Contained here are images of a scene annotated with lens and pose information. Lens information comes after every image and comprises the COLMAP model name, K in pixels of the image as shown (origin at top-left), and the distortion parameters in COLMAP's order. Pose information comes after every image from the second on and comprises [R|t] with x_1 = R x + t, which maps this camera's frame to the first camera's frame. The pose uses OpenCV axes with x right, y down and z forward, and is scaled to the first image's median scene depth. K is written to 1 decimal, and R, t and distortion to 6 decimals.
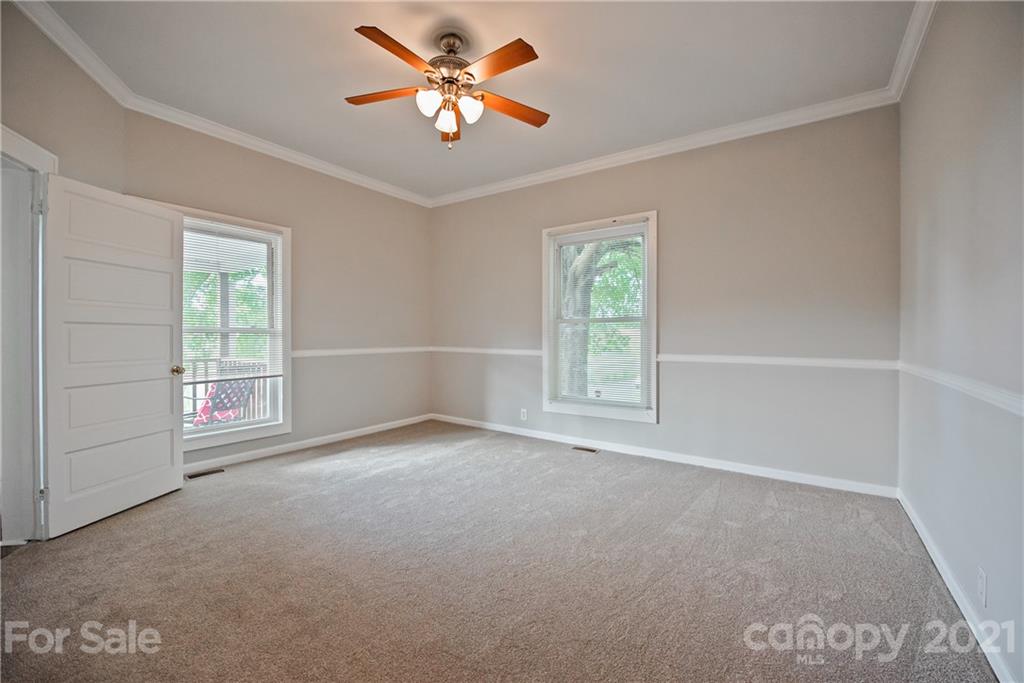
lens RADIAL K [[415.8, 0, 518.0], [0, 415.8, 338.9], [0, 0, 1]] dist [-0.009415, -0.008295]
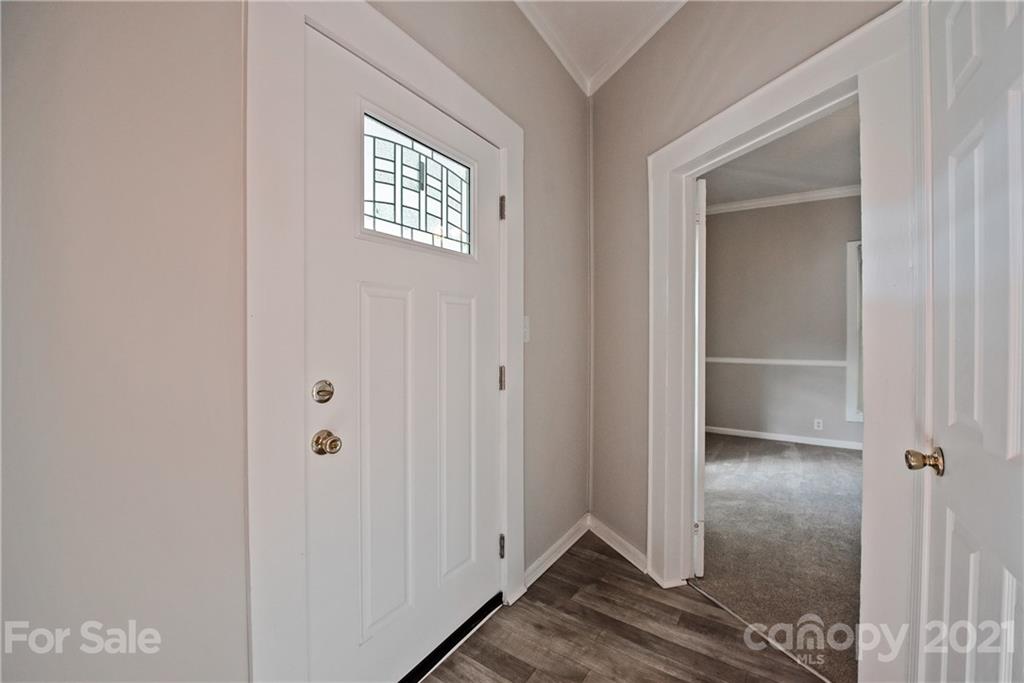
lens RADIAL K [[415.8, 0, 518.0], [0, 415.8, 338.9], [0, 0, 1]] dist [-0.009415, -0.008295]
pose [[0.999323, -0.002387, 0.036711, -0.914959], [0.002679, 0.999965, -0.007907, -0.023910], [-0.036691, 0.008000, 0.999295, 0.032034]]
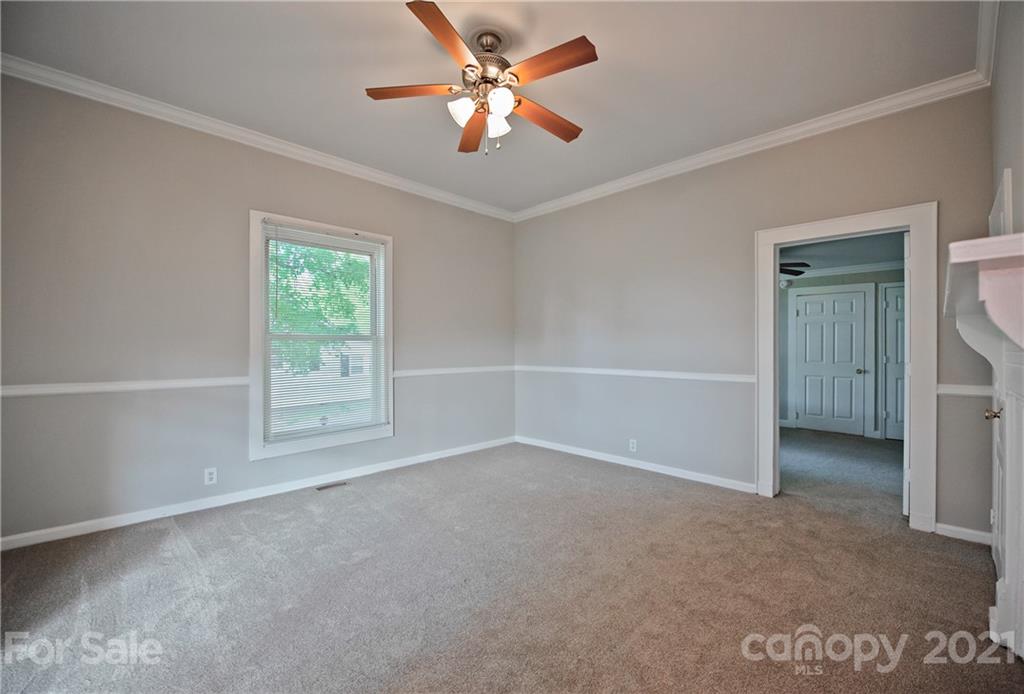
lens RADIAL K [[417.9, 0, 531.5], [0, 417.9, 348.1], [0, 0, 1]] dist [-0.032095, 0.000530]
pose [[0.157689, -0.003455, 0.987483, -0.667658], [0.015572, 0.999878, 0.001012, -0.017739], [-0.987366, 0.015217, 0.157724, 0.475297]]
